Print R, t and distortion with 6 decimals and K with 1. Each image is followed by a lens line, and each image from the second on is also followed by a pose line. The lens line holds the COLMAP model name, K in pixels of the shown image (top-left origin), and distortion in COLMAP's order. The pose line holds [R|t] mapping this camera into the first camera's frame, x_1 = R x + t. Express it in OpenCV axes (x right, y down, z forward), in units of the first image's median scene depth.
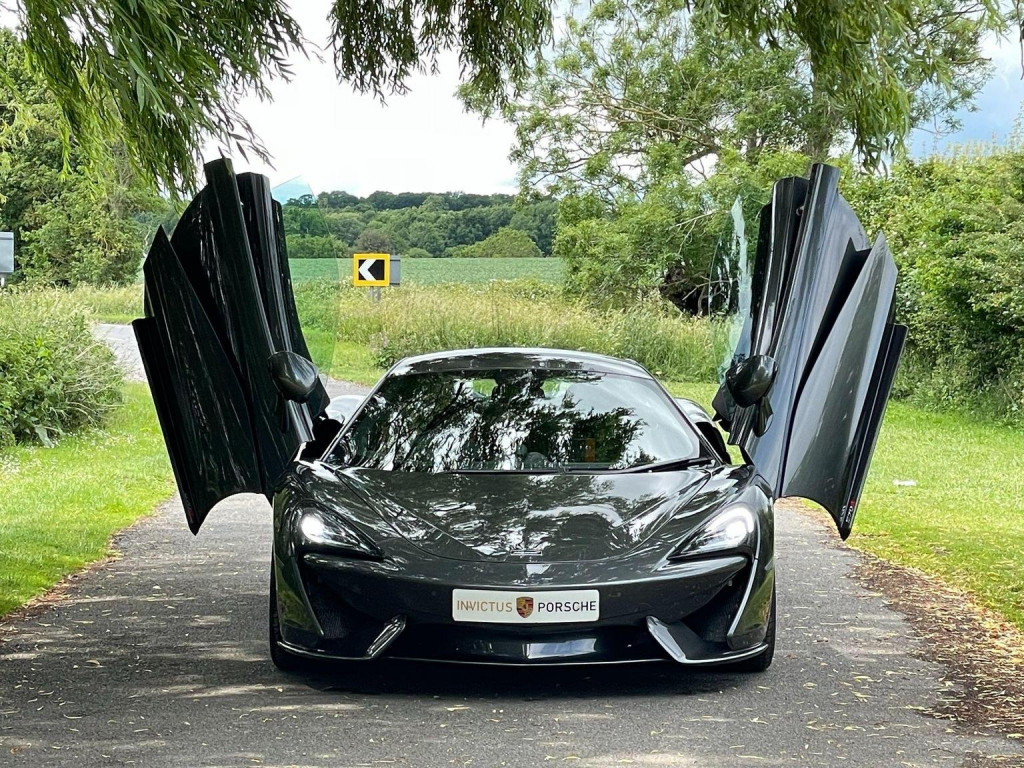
lens RADIAL K [[3911.6, 0, 510.6], [0, 3911.6, 387.1], [0, 0, 1]] dist [0.240902, 0.000000]
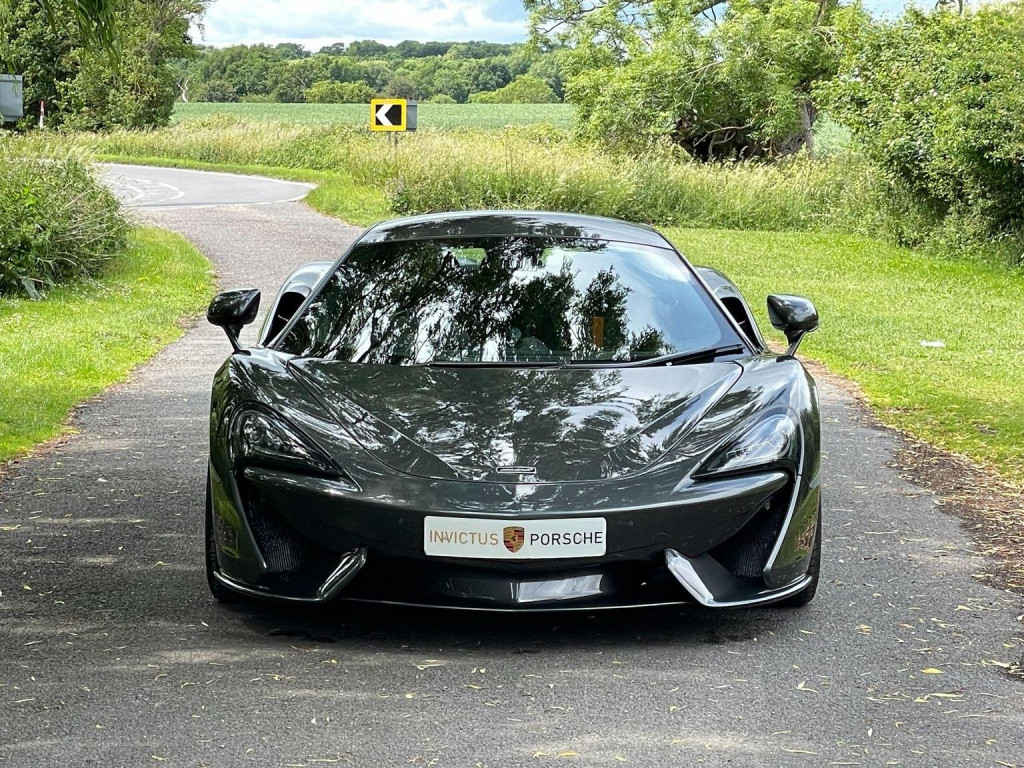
lens RADIAL K [[3653.4, 0, 516.1], [0, 3653.4, 380.8], [0, 0, 1]] dist [0.144279, 0.000000]
pose [[0.999982, 0.004945, -0.003358, 0.004295], [-0.004797, 0.999081, 0.042593, -0.005496], [0.003565, -0.042577, 0.999087, 0.166309]]
